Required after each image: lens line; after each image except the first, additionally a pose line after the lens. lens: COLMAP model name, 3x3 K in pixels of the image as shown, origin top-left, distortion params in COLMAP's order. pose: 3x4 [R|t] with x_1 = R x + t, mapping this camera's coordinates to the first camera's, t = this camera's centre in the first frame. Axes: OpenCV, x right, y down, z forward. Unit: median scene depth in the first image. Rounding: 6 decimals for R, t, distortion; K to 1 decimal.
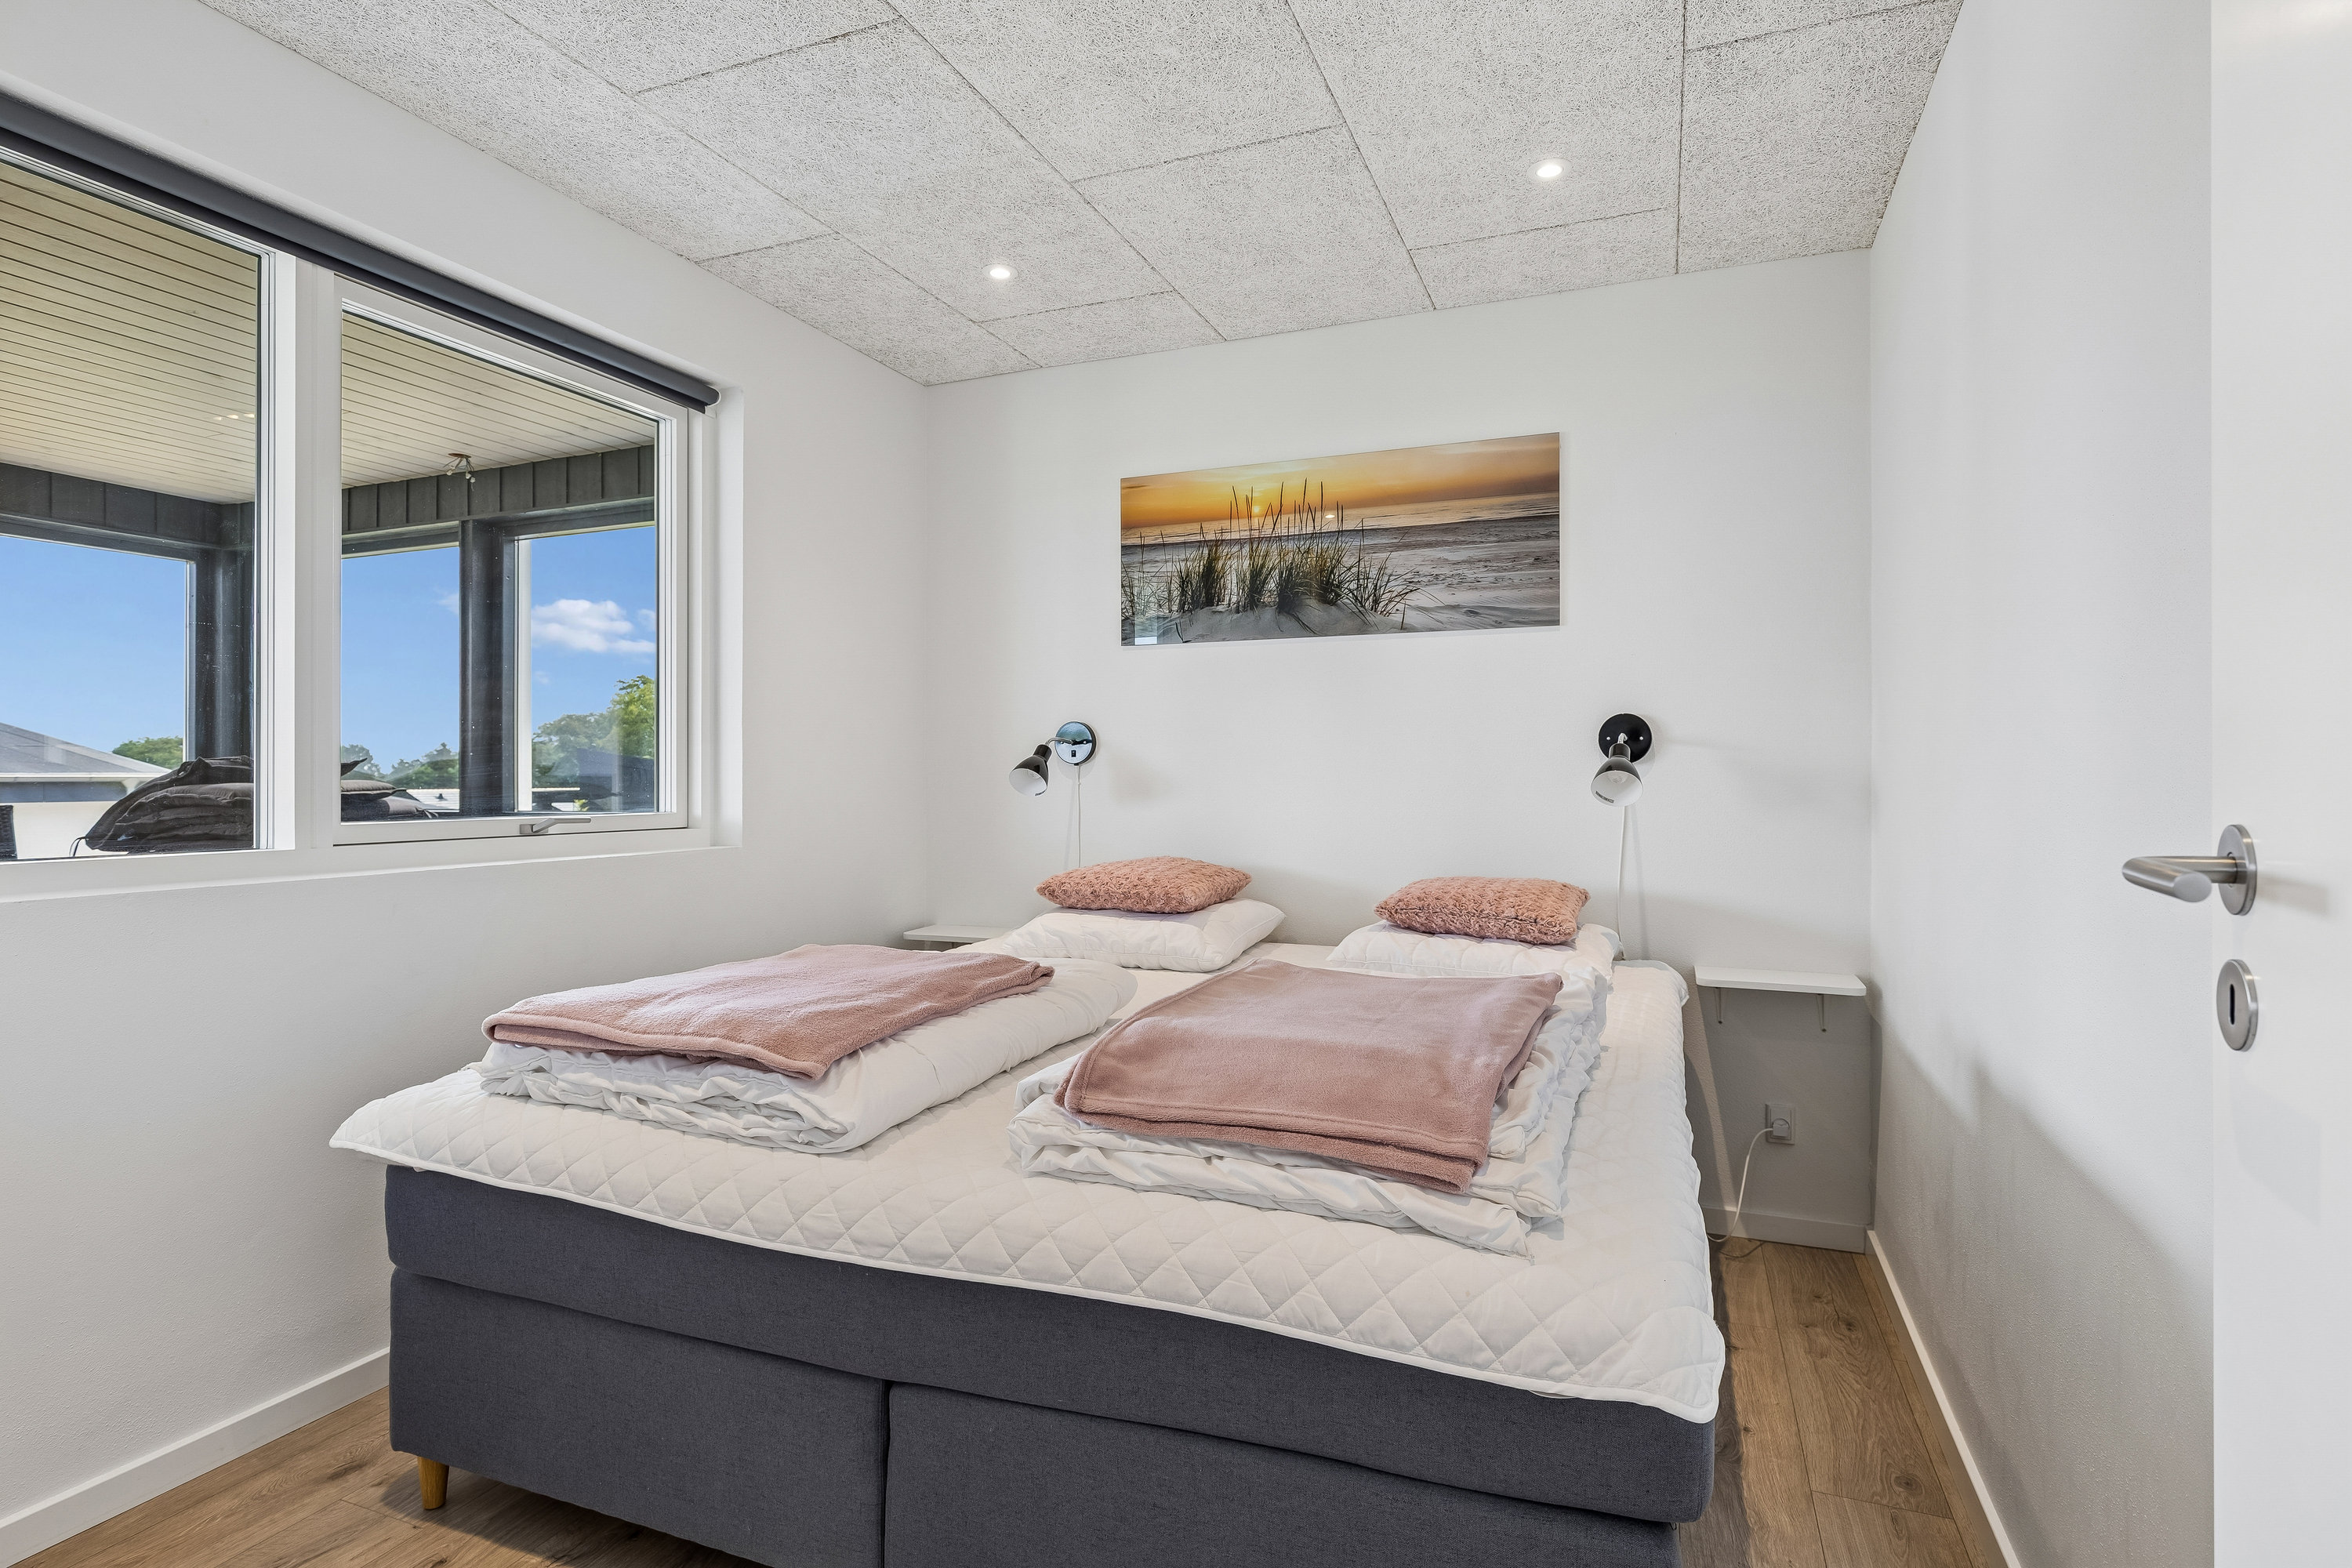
lens RADIAL K [[1241.3, 0, 1163.9], [0, 1241.3, 743.6], [0, 0, 1]] dist [-0.002142, -0.000503]
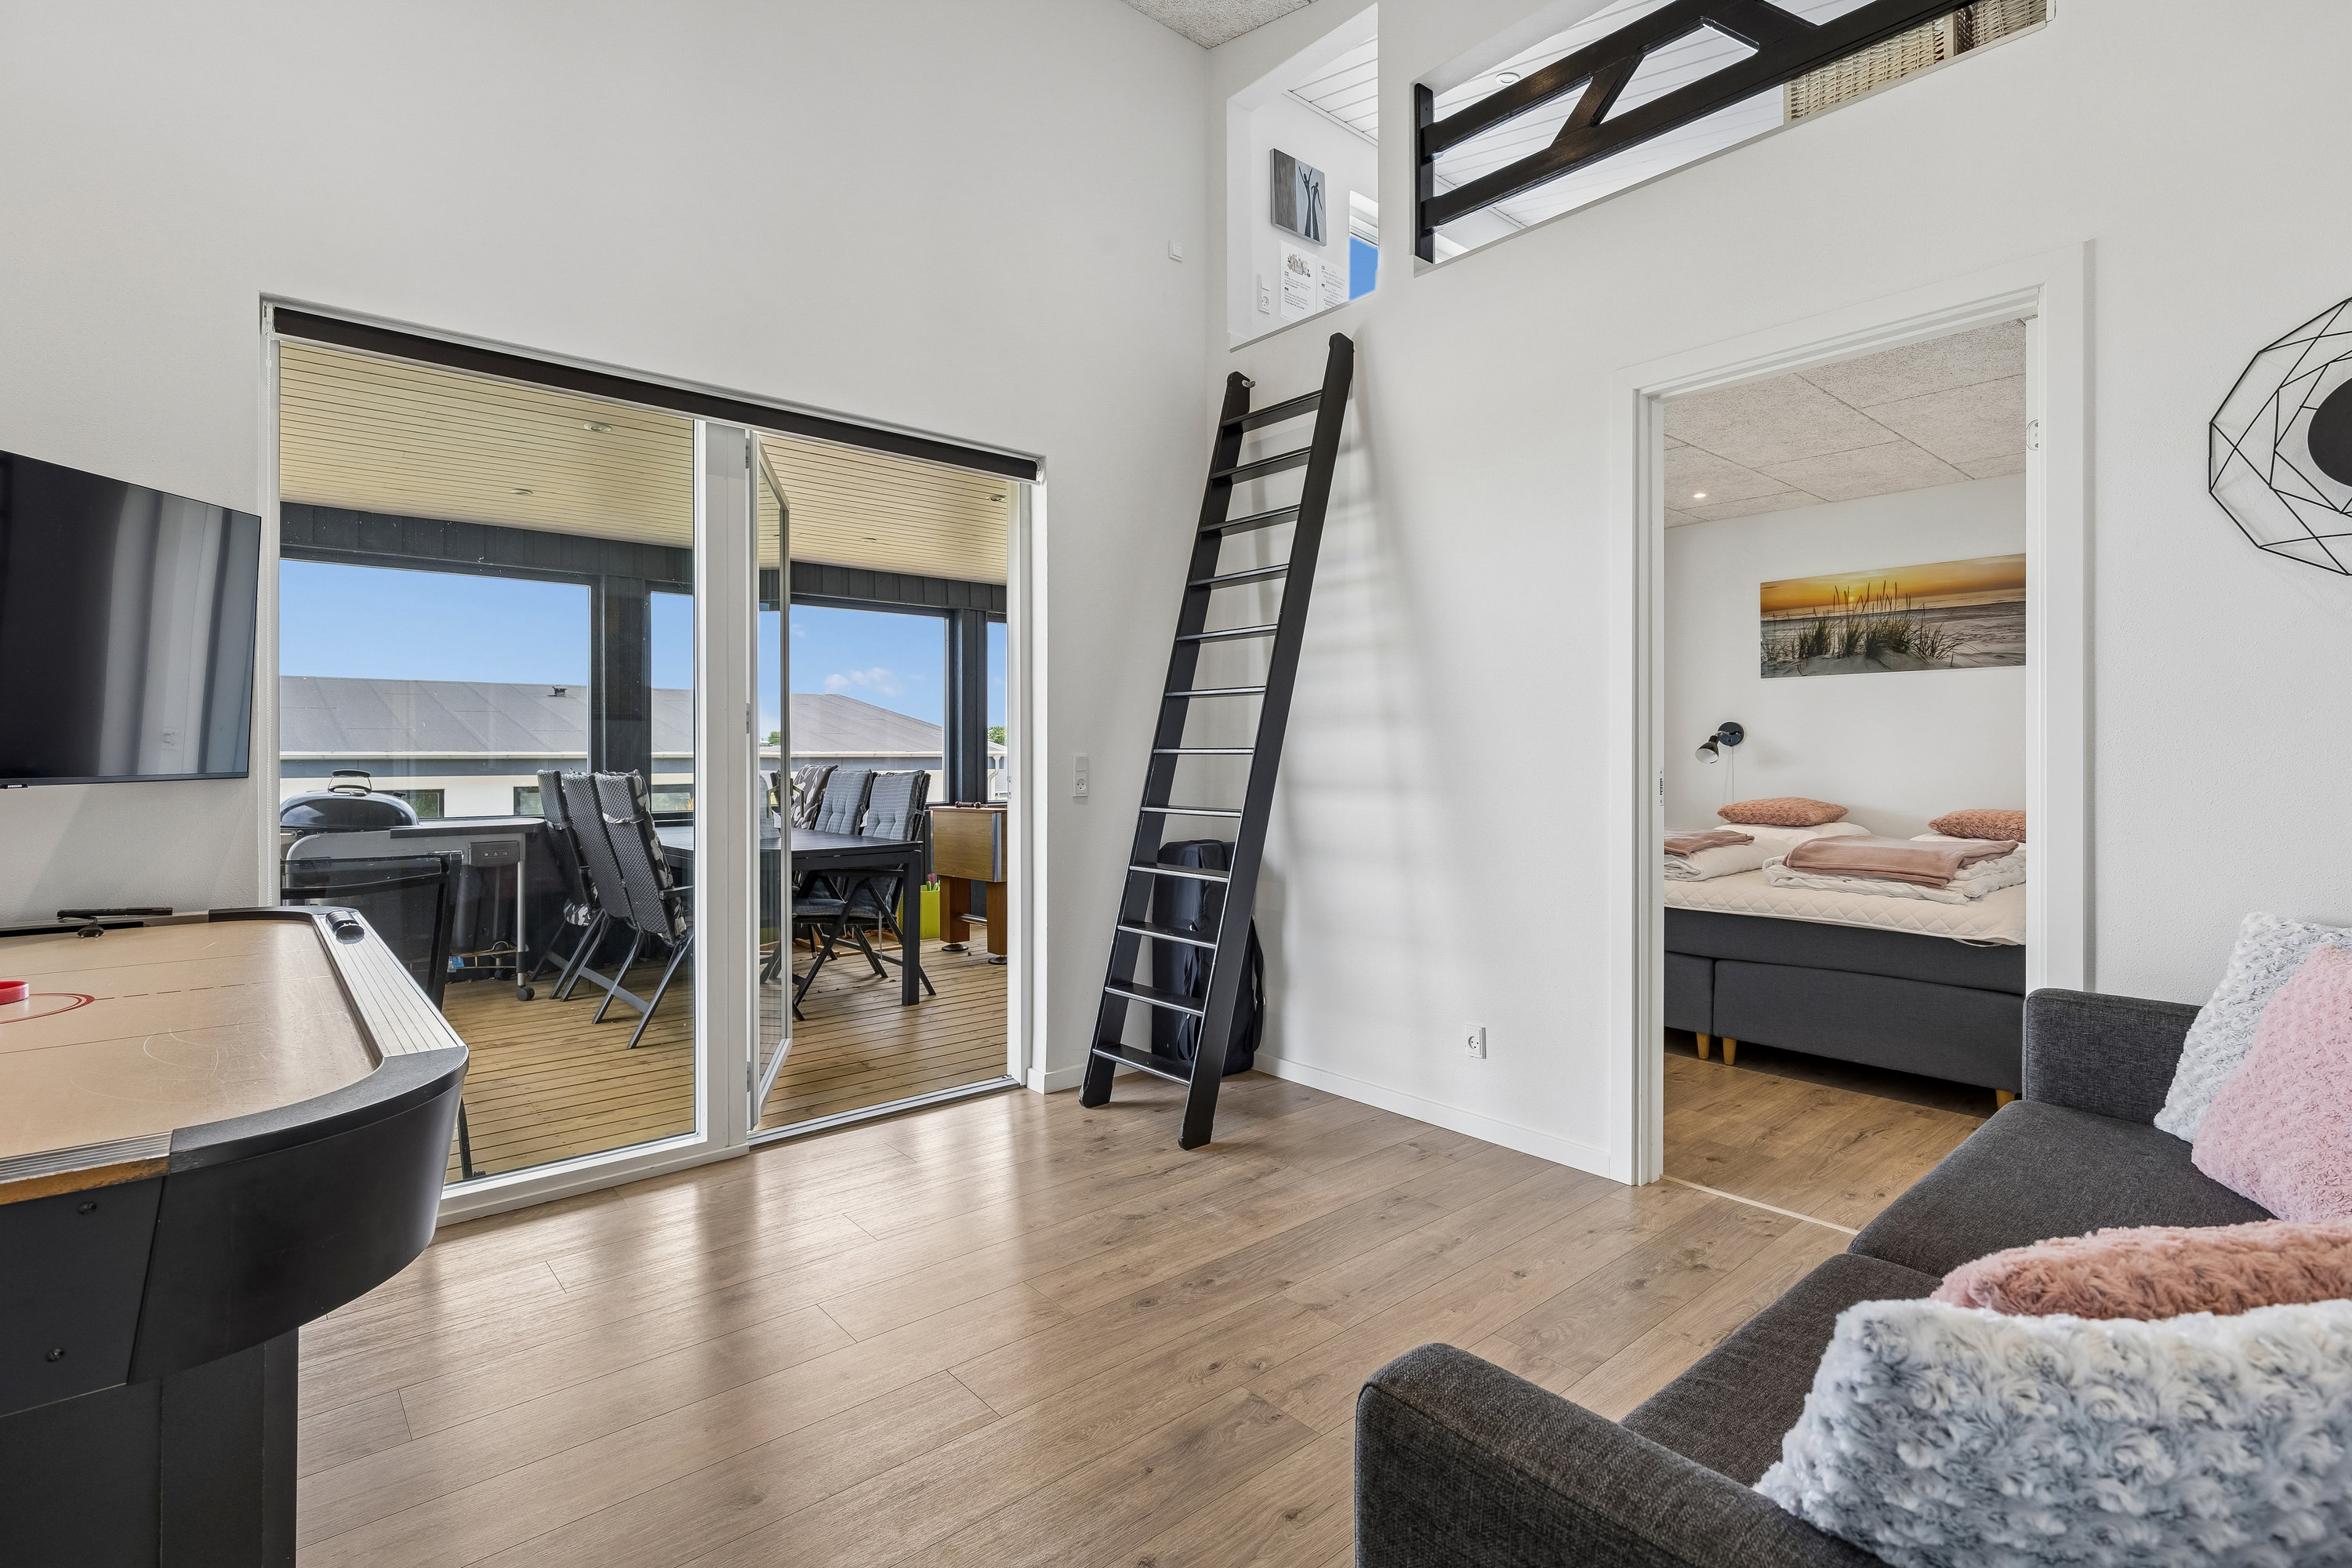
lens RADIAL K [[1106.0, 0, 1178.6], [0, 1106.0, 751.1], [0, 0, 1]] dist [-0.000511, -0.000057]
pose [[0.897309, -0.003109, -0.441392, -0.090070], [0.014168, 0.999663, 0.021761, -0.023675], [0.441176, -0.025780, 0.897050, -0.827630]]
